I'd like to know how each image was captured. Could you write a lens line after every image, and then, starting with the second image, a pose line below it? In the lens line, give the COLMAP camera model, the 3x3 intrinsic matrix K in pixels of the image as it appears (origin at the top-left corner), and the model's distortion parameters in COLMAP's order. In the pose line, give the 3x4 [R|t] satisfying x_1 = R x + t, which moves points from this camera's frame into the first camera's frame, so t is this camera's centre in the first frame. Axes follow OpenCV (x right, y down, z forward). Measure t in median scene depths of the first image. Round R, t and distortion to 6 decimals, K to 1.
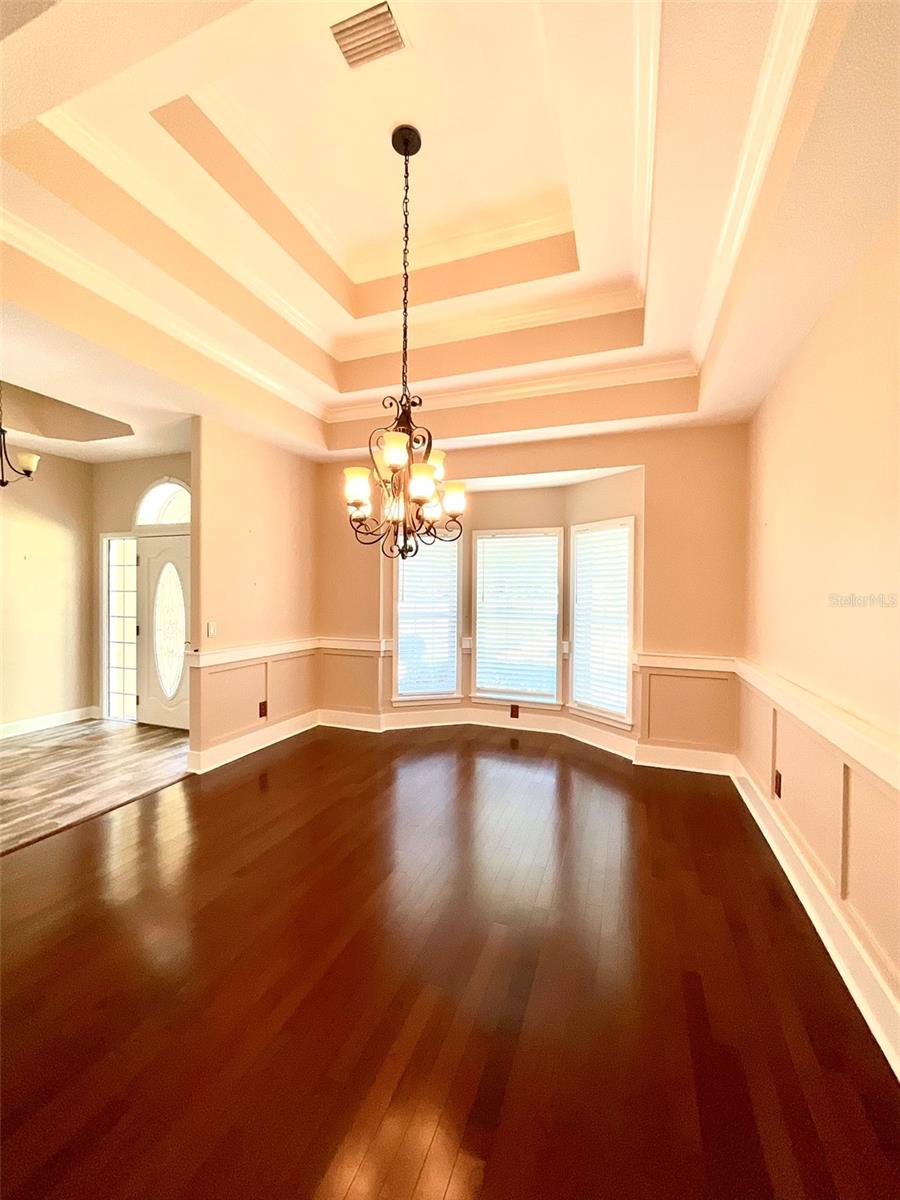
lens RADIAL K [[484.2, 0, 440.5], [0, 484.2, 603.2], [0, 0, 1]] dist [0.003163, -0.002097]
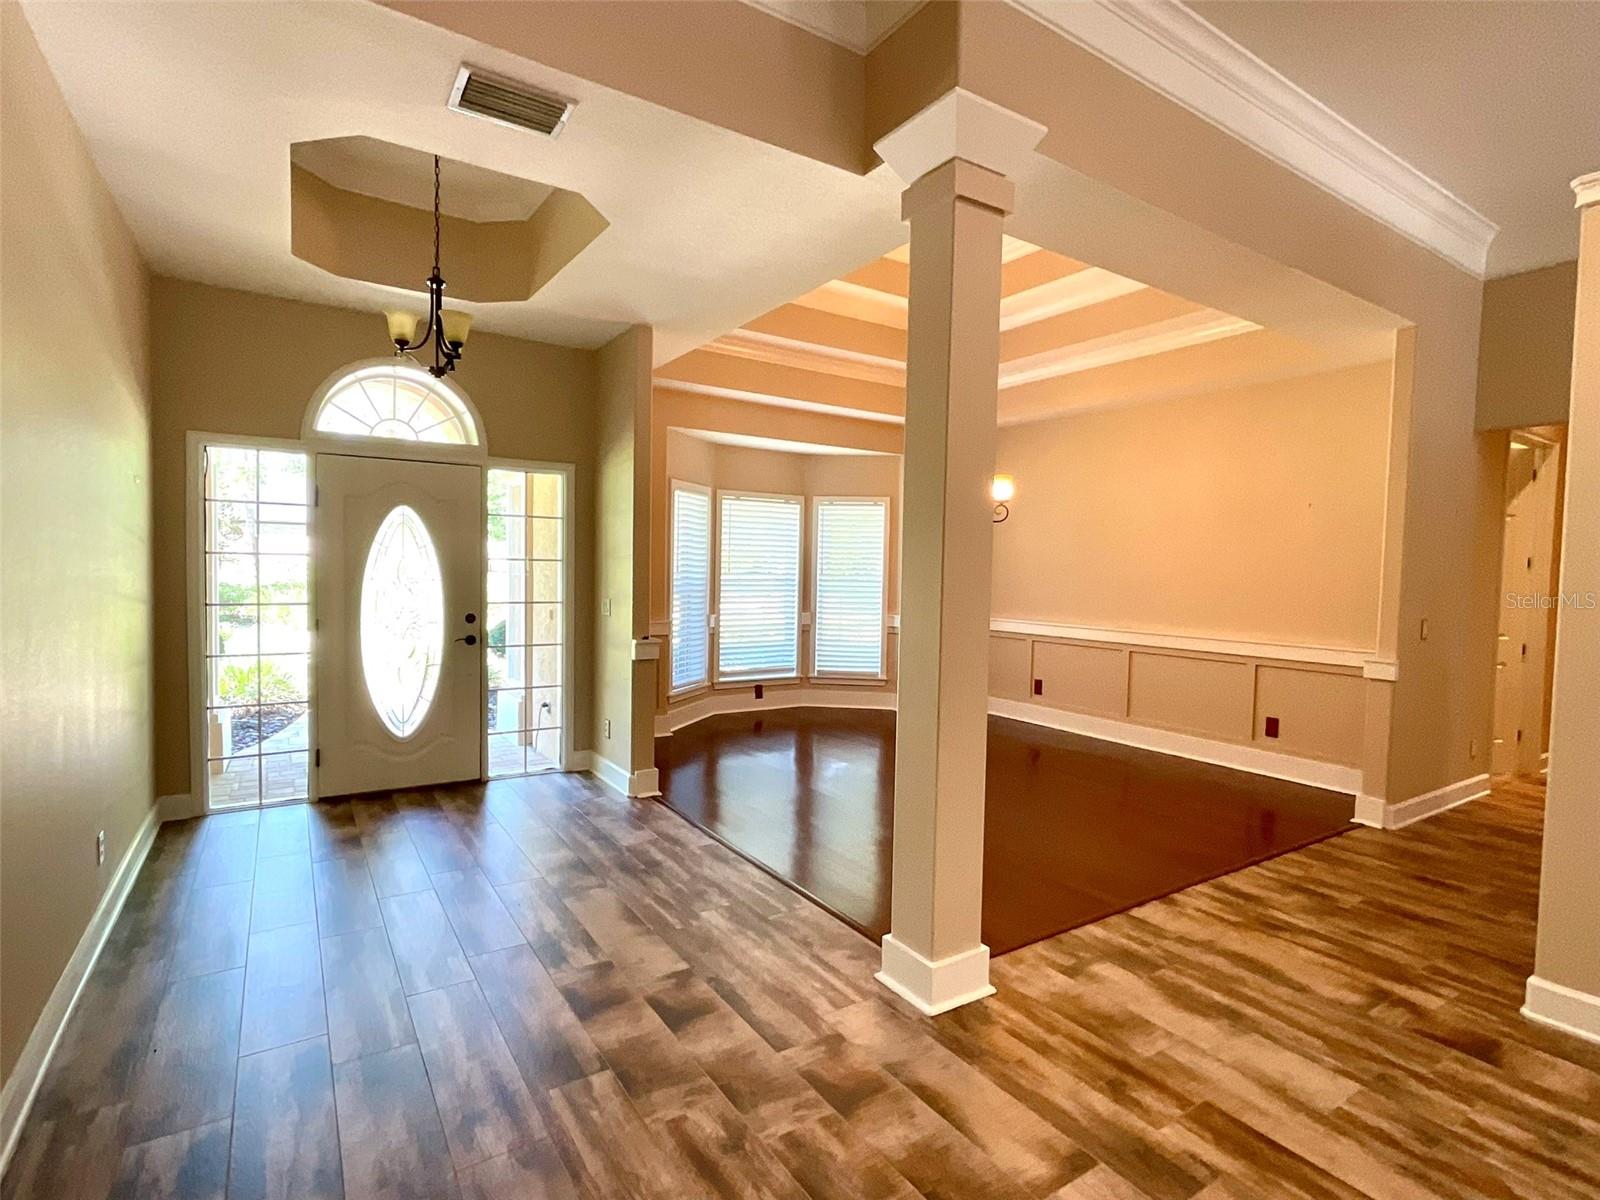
lens RADIAL K [[800.2, 0, 803.6], [0, 800.2, 596.4], [0, 0, 1]] dist [0.011330, -0.000196]
pose [[0.583699, -0.027155, 0.811516, -1.037624], [0.002286, 0.999492, 0.031801, -0.005740], [-0.811967, -0.016707, 0.583464, 0.047392]]
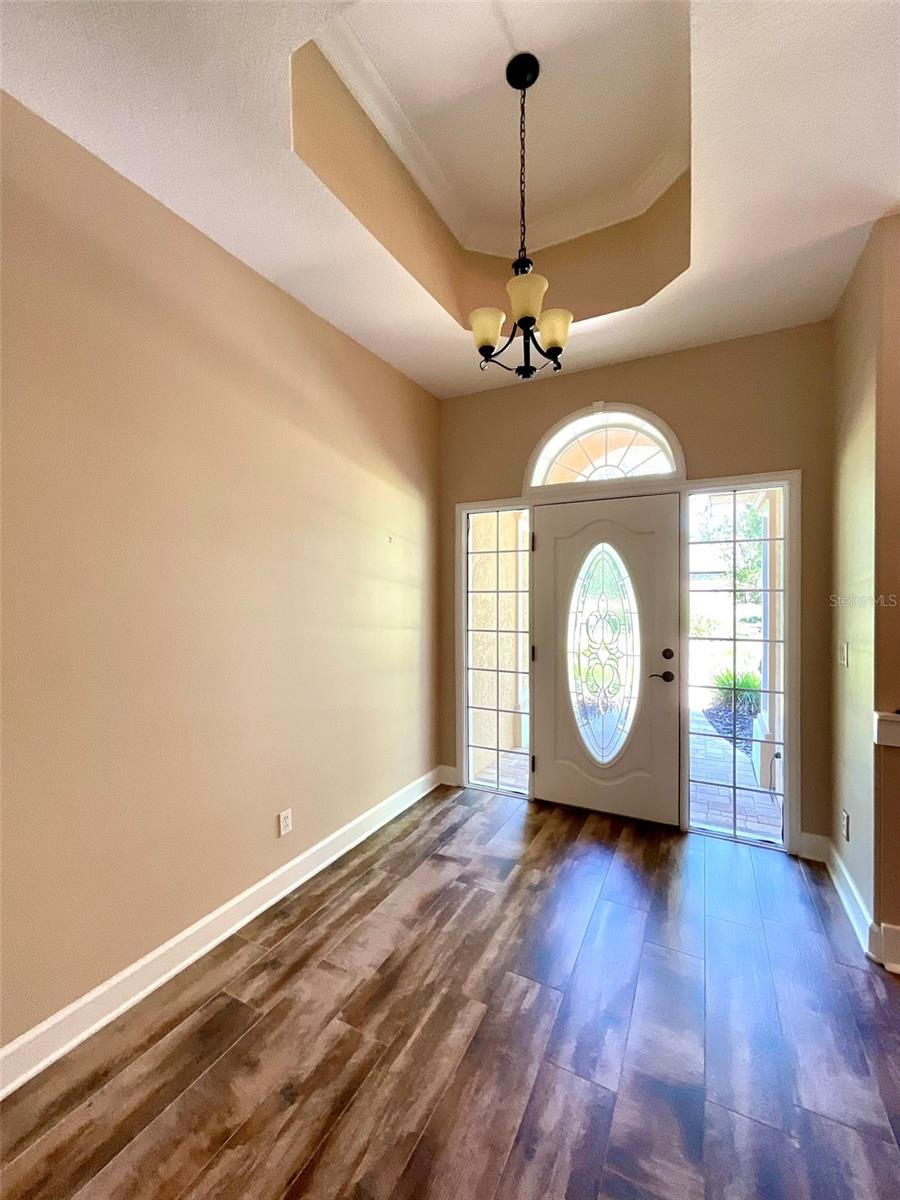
lens RADIAL K [[484.2, 0, 447.5], [0, 484.2, 598.1], [0, 0, 1]] dist [0.003163, -0.002097]
pose [[0.992864, -0.010617, -0.118782, -0.664557], [0.009399, 0.999897, -0.010811, -0.009621], [0.118884, 0.009618, 0.992862, 0.360311]]
